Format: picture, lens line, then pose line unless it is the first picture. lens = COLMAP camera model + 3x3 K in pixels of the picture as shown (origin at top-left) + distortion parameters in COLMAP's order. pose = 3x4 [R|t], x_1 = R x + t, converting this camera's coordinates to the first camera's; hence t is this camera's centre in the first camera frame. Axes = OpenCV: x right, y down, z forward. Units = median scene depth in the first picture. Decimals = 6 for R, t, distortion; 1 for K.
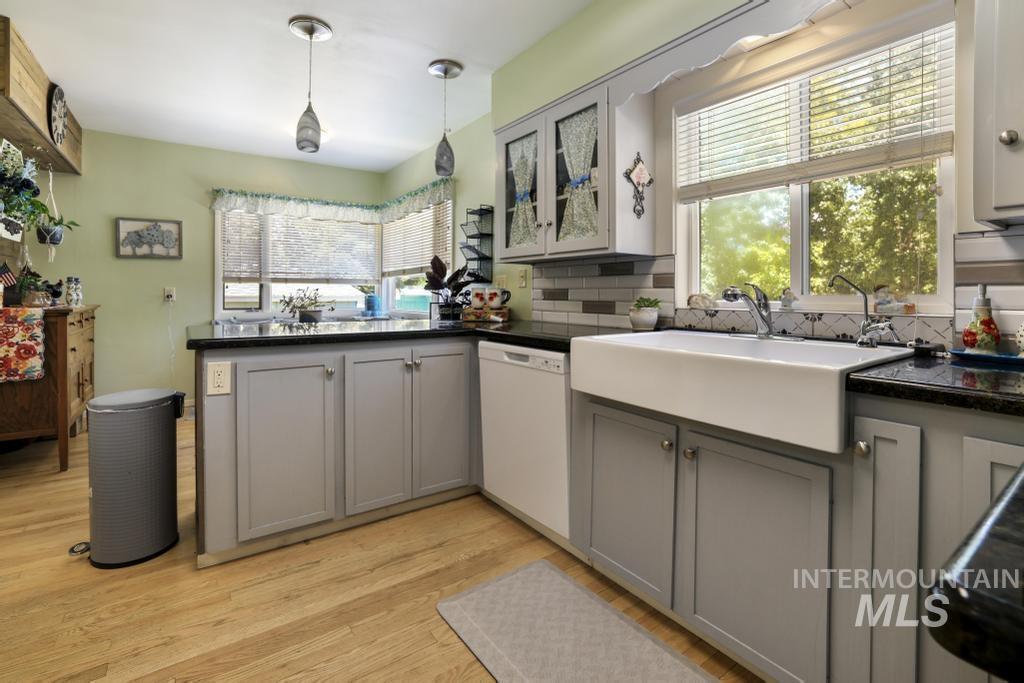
lens RADIAL K [[454.5, 0, 517.9], [0, 454.5, 292.9], [0, 0, 1]] dist [-0.001859, 0.002598]
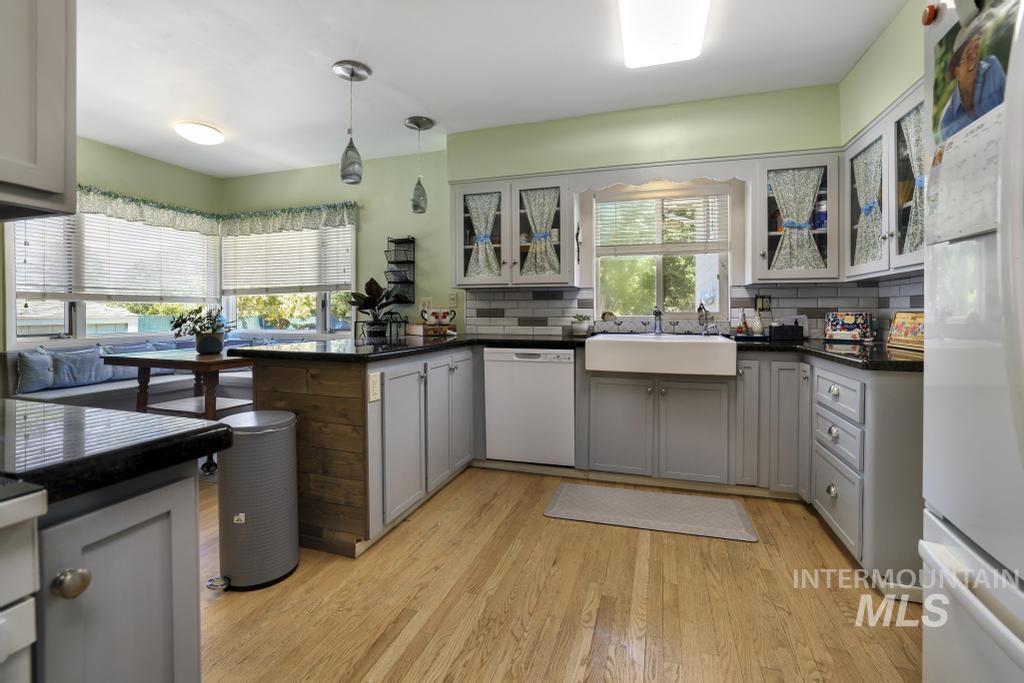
lens RADIAL K [[454.5, 0, 507.1], [0, 454.5, 313.9], [0, 0, 1]] dist [-0.001859, 0.002598]
pose [[0.791525, -0.006939, 0.611097, -0.783164], [0.004498, 0.999975, 0.005529, -0.001382], [-0.611120, -0.001628, 0.791536, -0.087351]]
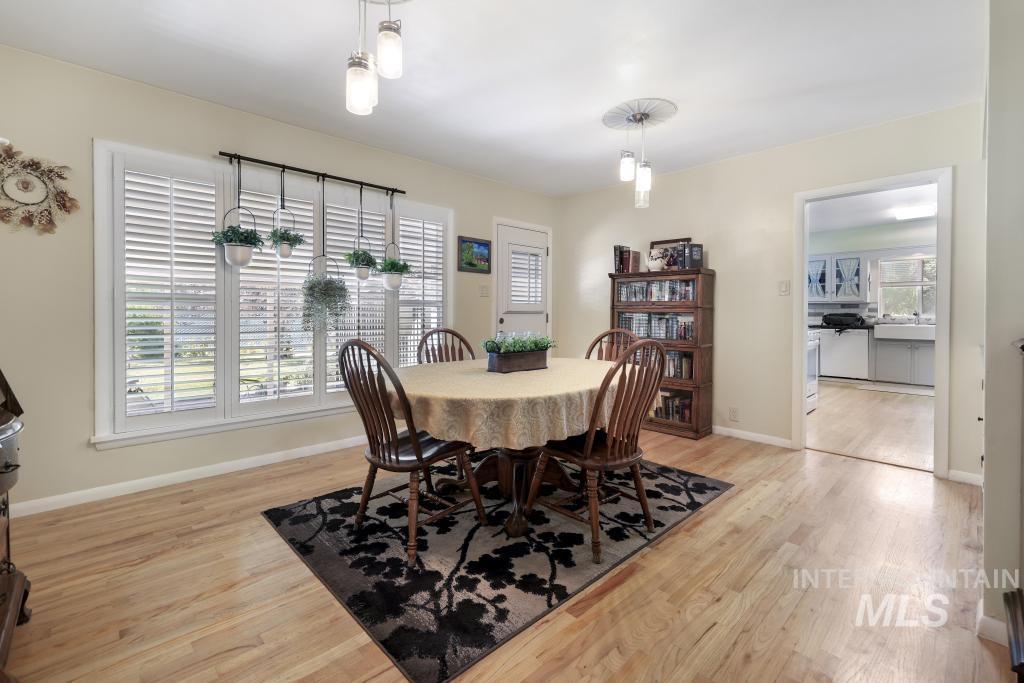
lens RADIAL K [[454.5, 0, 500.0], [0, 454.5, 324.2], [0, 0, 1]] dist [-0.001859, 0.002598]
pose [[0.987415, -0.003045, 0.158120, -2.596344], [0.000817, 0.999899, 0.014155, 0.023268], [-0.158148, -0.013847, 0.987318, -1.658130]]
